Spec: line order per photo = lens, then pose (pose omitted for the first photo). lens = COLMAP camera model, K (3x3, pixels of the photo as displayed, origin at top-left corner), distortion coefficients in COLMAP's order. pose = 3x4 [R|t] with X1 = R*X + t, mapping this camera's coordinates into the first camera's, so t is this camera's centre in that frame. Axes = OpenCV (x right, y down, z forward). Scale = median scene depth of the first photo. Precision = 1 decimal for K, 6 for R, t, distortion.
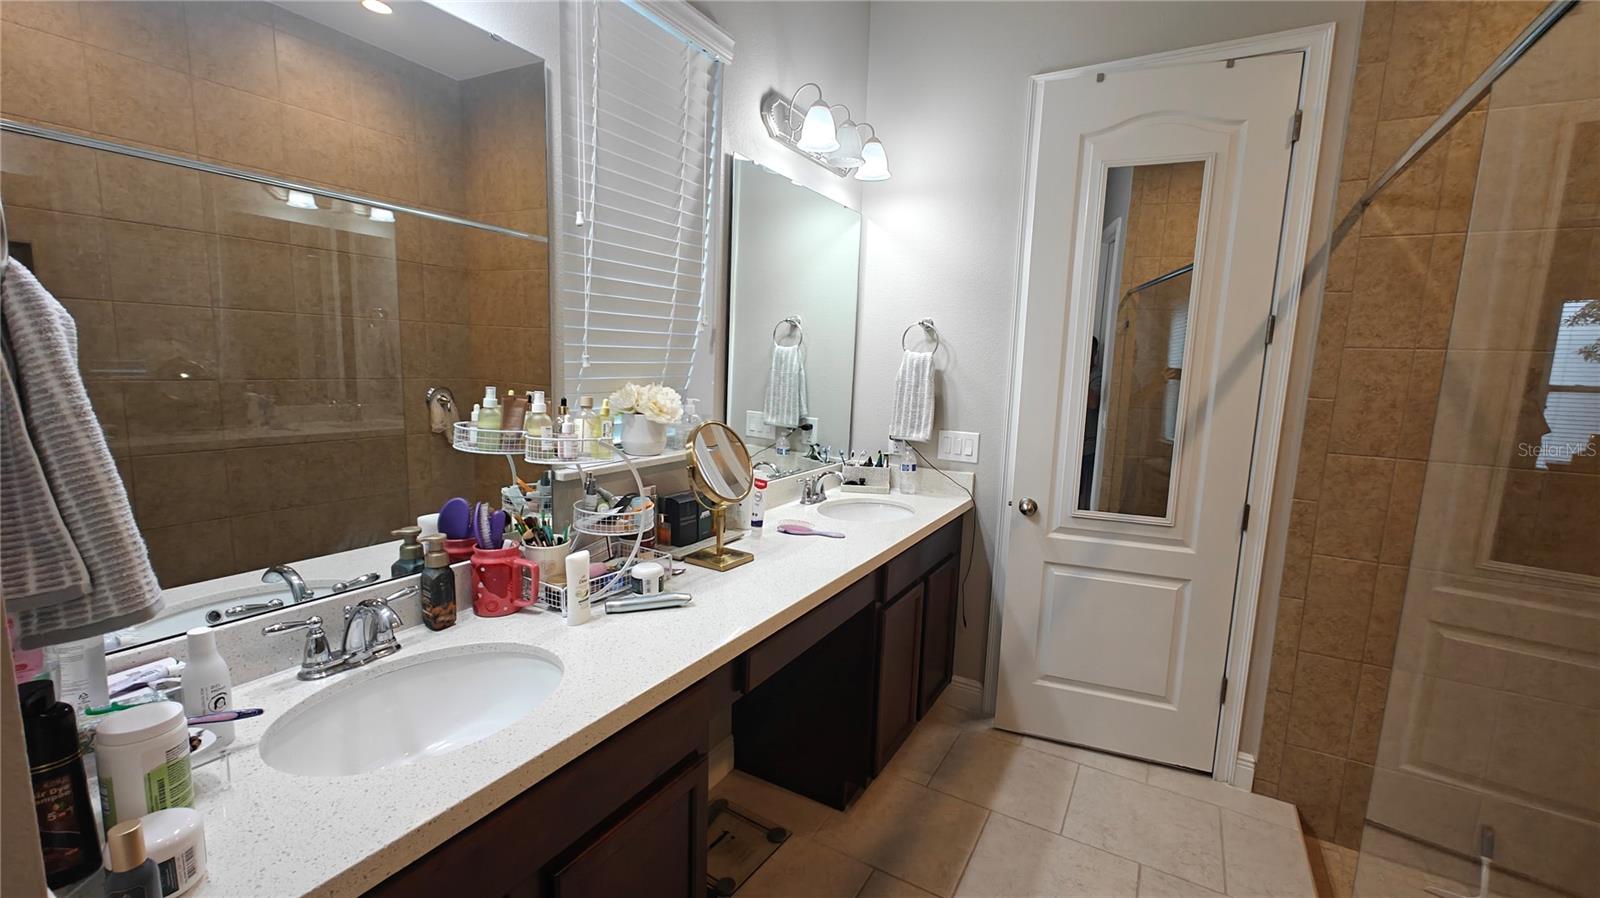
lens RADIAL K [[671.7, 0, 800.9], [0, 671.7, 451.0], [0, 0, 1]] dist [0.011072, -0.002540]
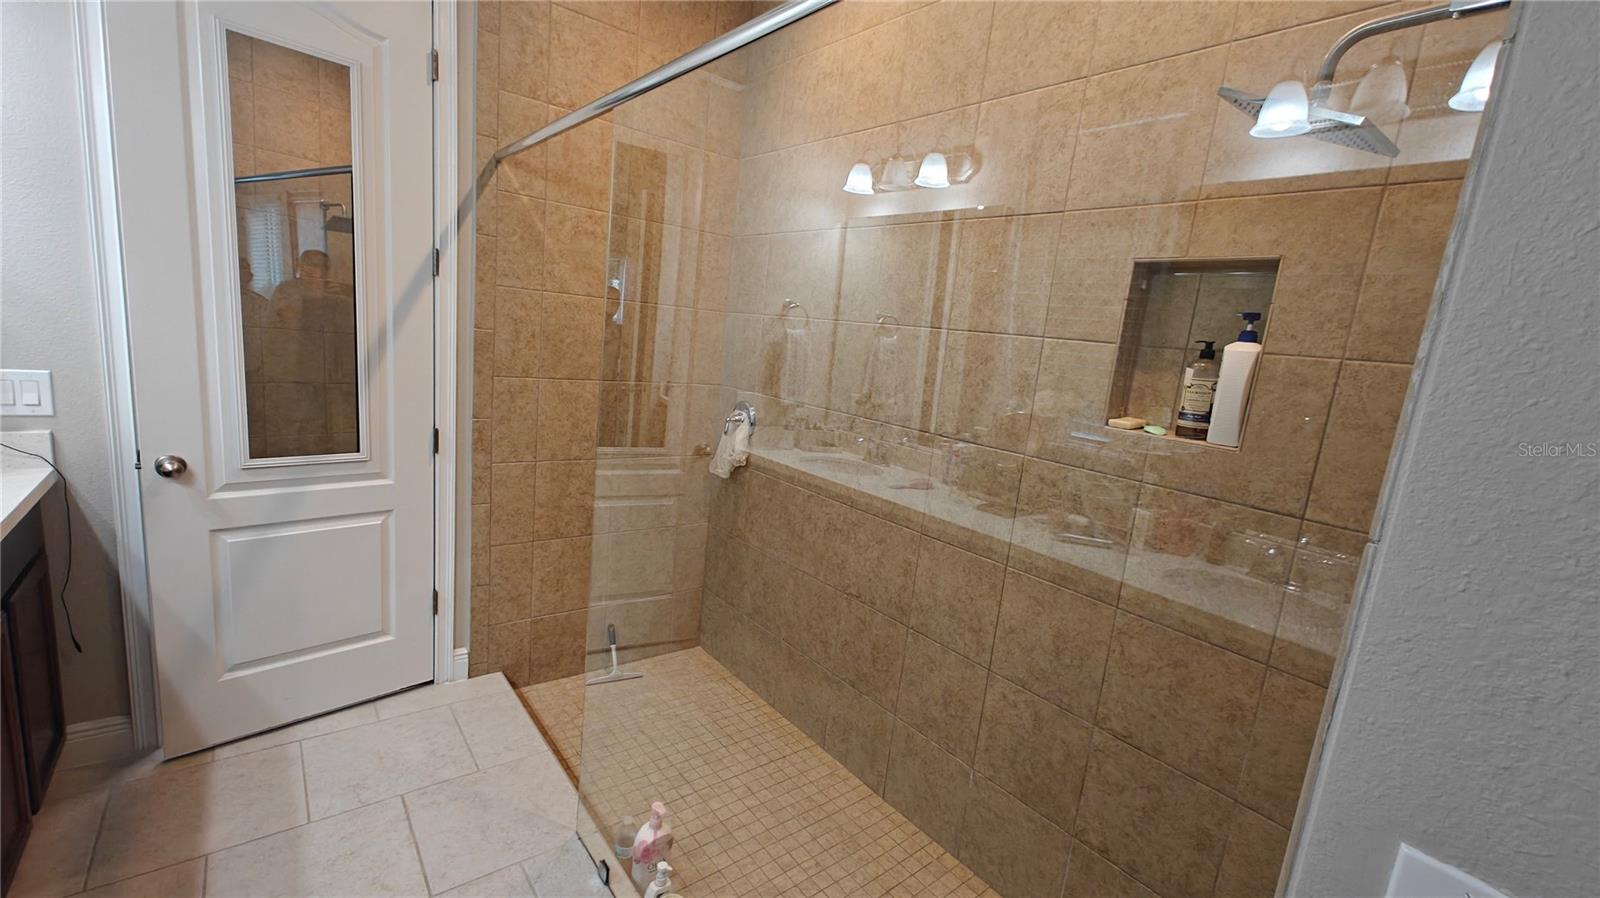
lens RADIAL K [[671.7, 0, 800.6], [0, 671.7, 451.8], [0, 0, 1]] dist [0.011072, -0.002540]
pose [[0.369809, -0.155675, 0.915973, -0.109713], [0.039199, 0.987599, 0.152023, -0.024140], [-0.928281, -0.020314, 0.371325, 0.068403]]
